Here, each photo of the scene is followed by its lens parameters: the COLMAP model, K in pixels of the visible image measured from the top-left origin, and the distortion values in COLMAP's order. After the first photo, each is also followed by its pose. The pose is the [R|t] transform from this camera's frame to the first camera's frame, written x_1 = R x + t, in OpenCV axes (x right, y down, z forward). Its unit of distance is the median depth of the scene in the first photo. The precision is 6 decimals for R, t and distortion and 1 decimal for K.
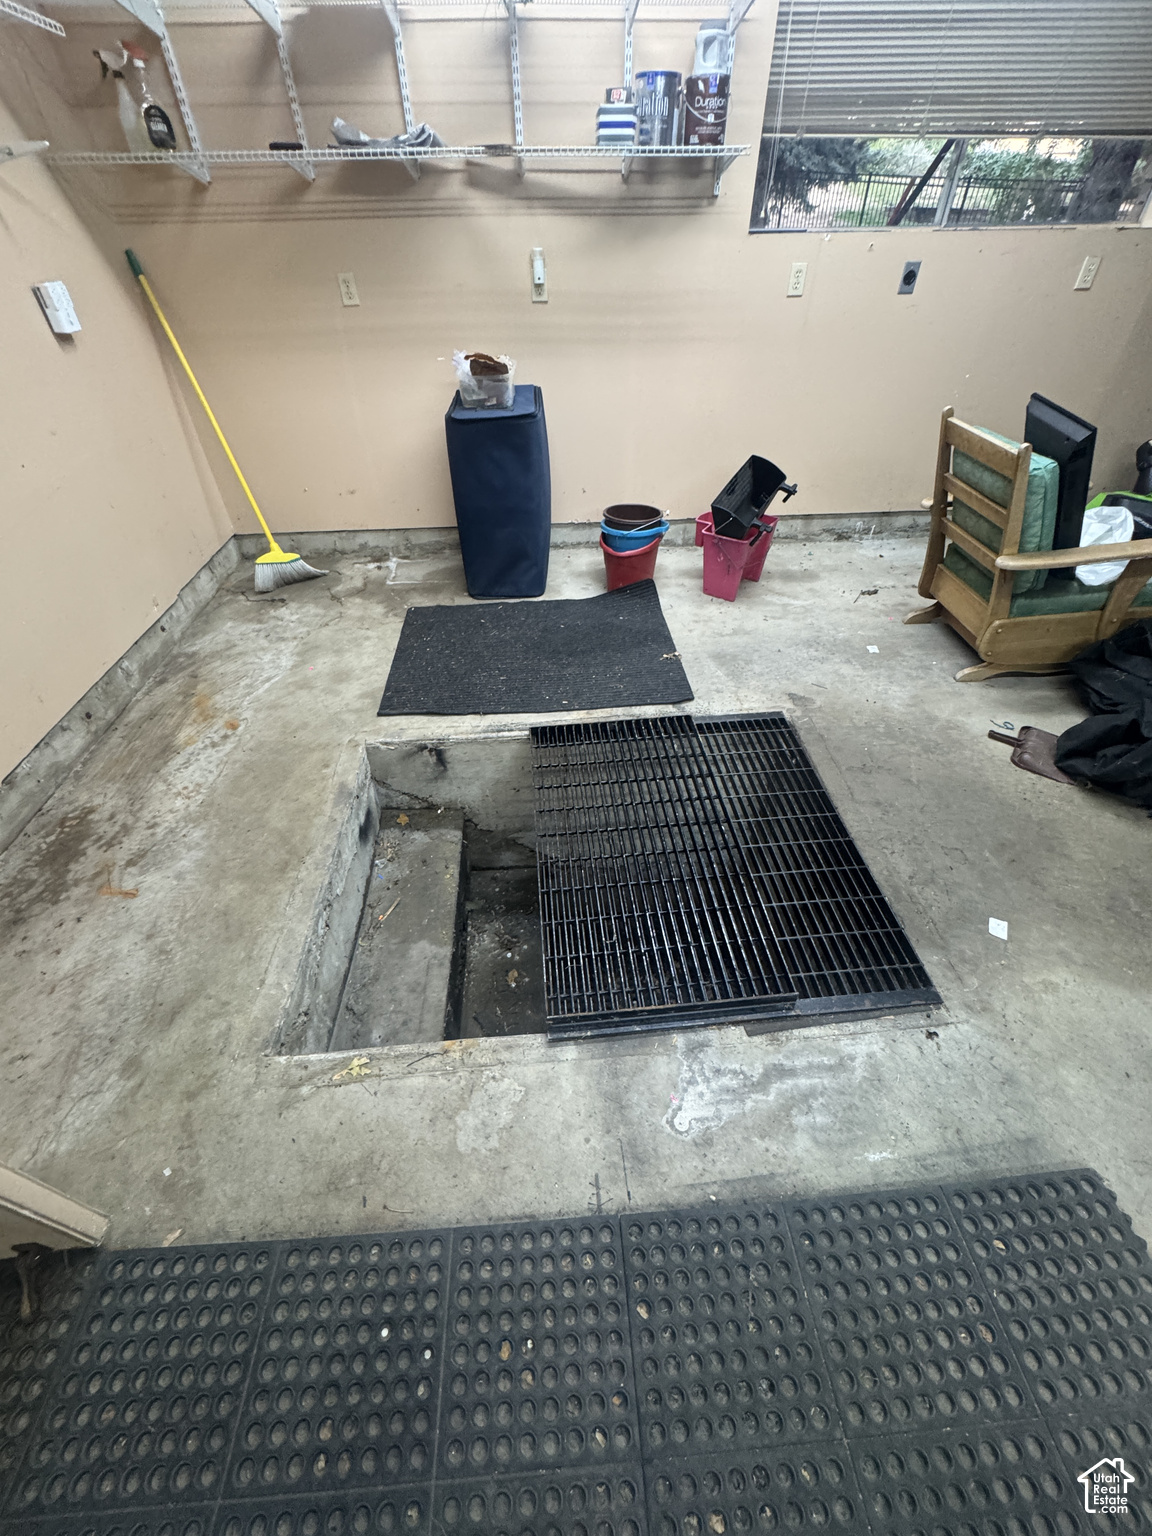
lens RADIAL K [[613.1, 0, 581.0], [0, 613.1, 768.4], [0, 0, 1]] dist [-0.000944, 0.000070]
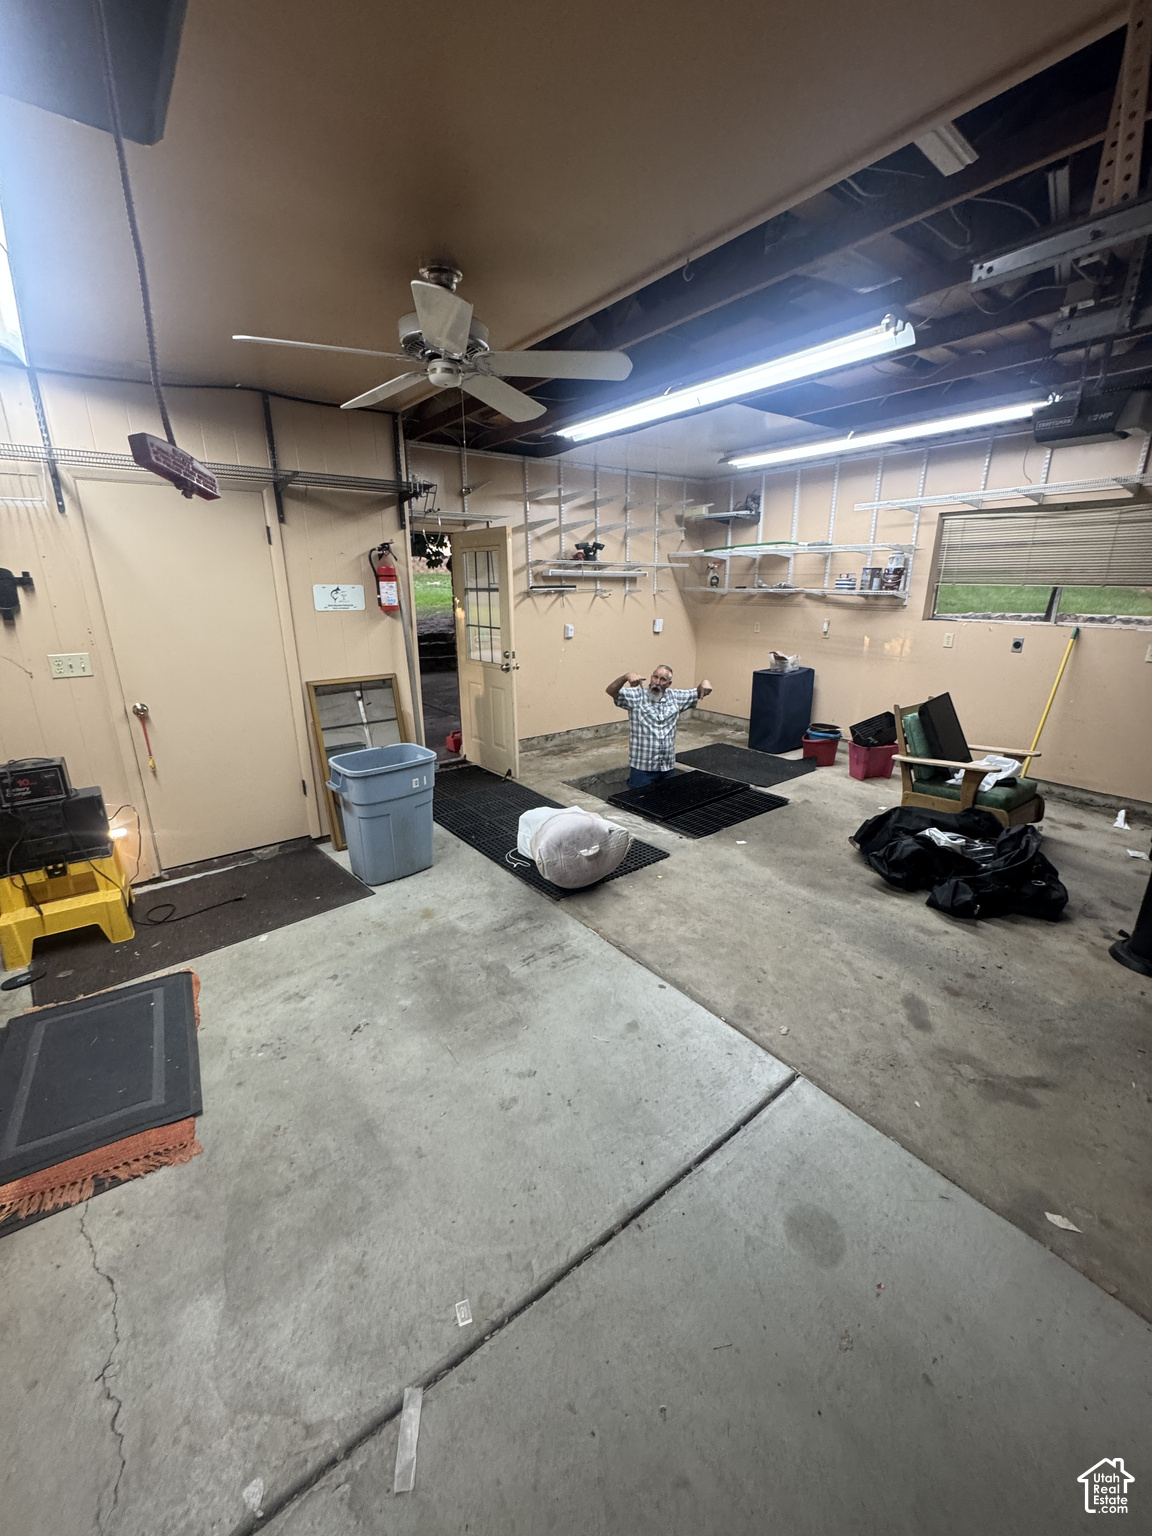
lens RADIAL K [[613.1, 0, 573.0], [0, 613.1, 765.1], [0, 0, 1]] dist [-0.000944, 0.000070]
pose [[0.554941, 0.252133, -0.792761, 1.569496], [-0.555700, 0.821515, -0.127718, 0.501444], [0.619063, 0.511413, 0.596002, -0.799312]]
